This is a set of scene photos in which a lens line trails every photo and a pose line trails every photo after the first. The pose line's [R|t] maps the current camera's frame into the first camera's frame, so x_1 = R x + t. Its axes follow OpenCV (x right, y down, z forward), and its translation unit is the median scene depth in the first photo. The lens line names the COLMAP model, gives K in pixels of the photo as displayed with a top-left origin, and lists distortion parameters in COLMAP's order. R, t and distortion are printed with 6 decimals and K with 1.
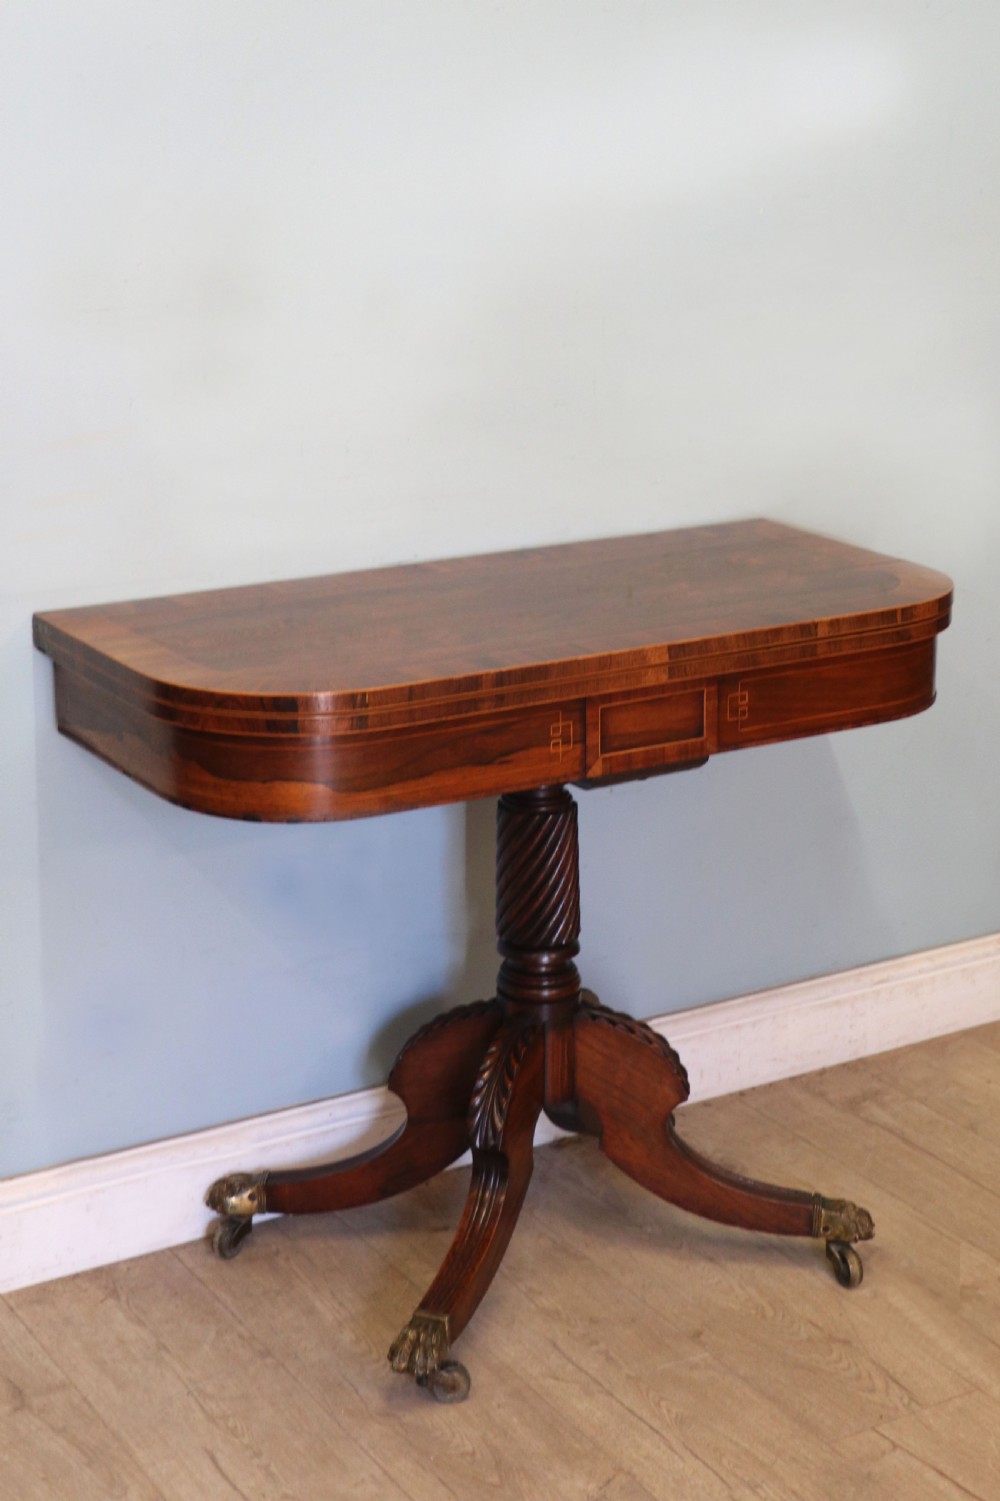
lens RADIAL K [[2503.1, 0, 553.6], [0, 2503.1, 562.1], [0, 0, 1]] dist [0.009493, 0.142879]
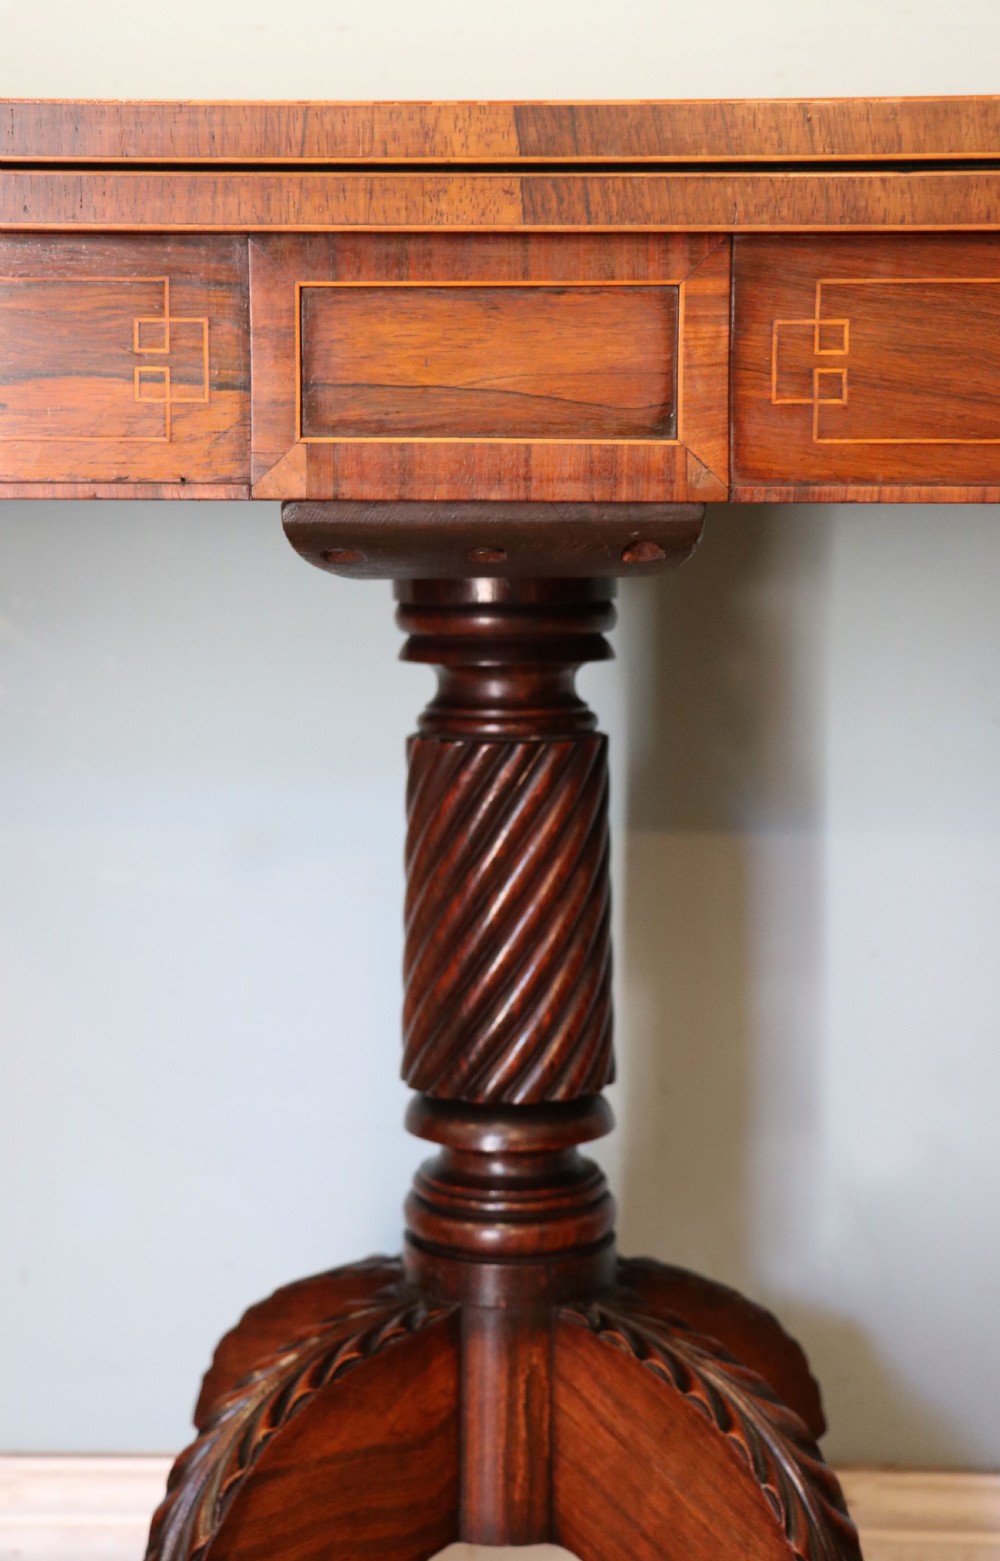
lens RADIAL K [[2721.7, 0, 500.0], [0, 2721.7, 780.5], [0, 0, 1]] dist [0.068052, 0.306522]
pose [[0.832647, 0.066013, -0.549856, 0.227376], [-0.121139, 0.990536, -0.064523, 0.132886], [0.540393, 0.120334, 0.832763, 0.661291]]
